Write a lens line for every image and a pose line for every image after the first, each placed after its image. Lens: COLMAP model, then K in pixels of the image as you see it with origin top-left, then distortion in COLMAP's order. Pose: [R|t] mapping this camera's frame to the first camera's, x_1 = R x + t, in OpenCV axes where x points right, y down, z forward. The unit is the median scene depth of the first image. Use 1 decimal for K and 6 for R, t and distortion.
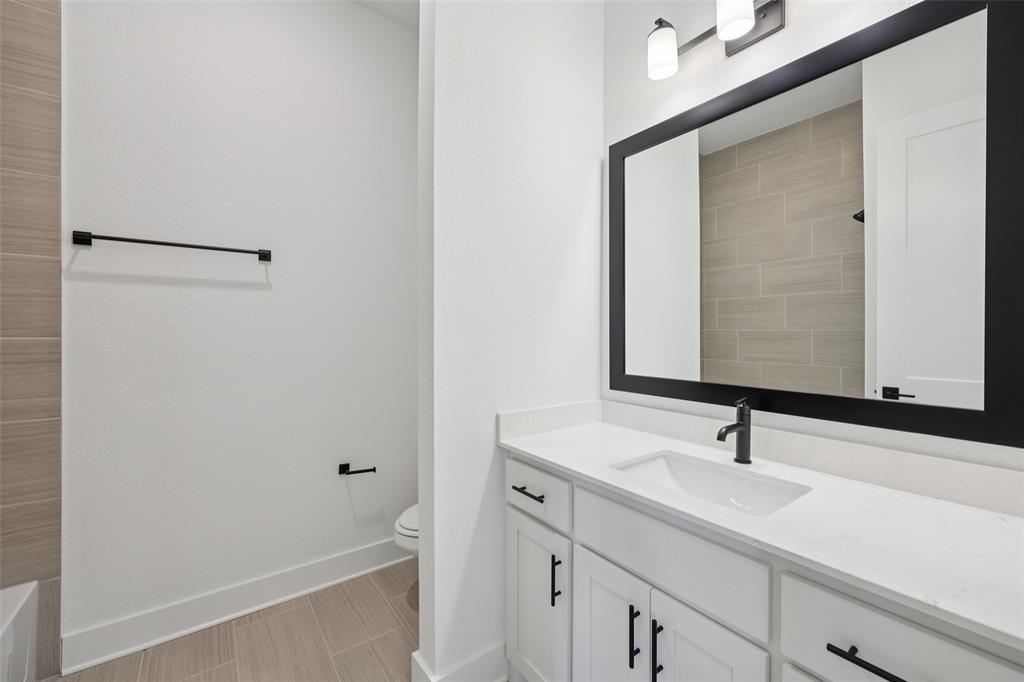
lens RADIAL K [[420.6, 0, 501.3], [0, 420.6, 329.9], [0, 0, 1]] dist [-0.000534, -0.000135]
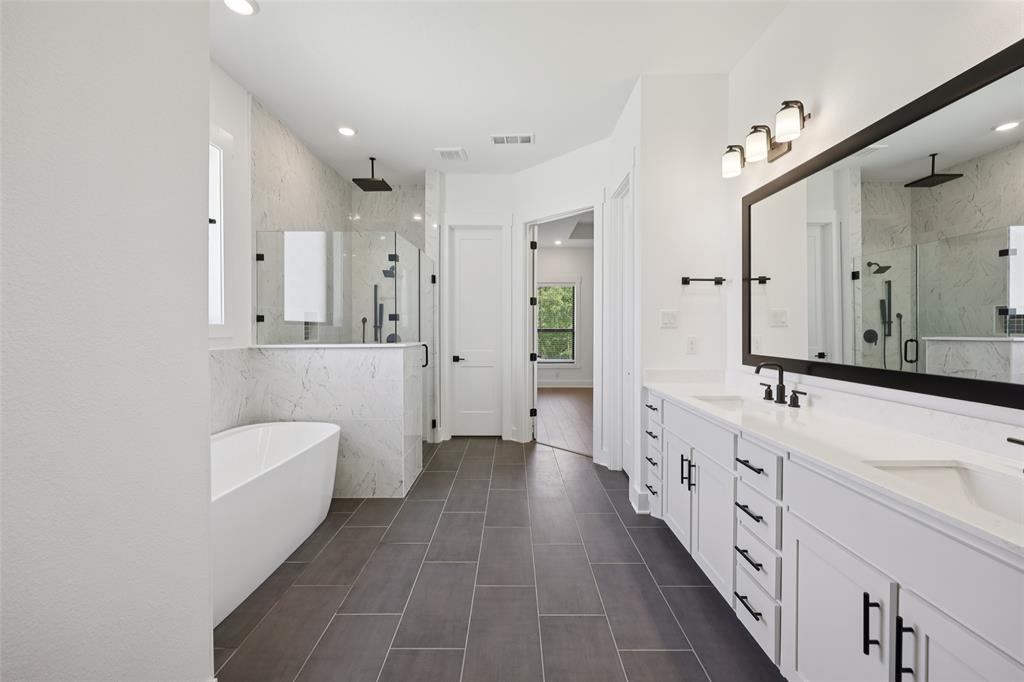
lens RADIAL K [[420.6, 0, 513.0], [0, 420.6, 334.7], [0, 0, 1]] dist [-0.000534, -0.000135]
pose [[0.807081, -0.002175, -0.590437, 0.479221], [0.014792, 0.999754, 0.016536, 0.000743], [0.590256, -0.022079, 0.806914, -0.660255]]
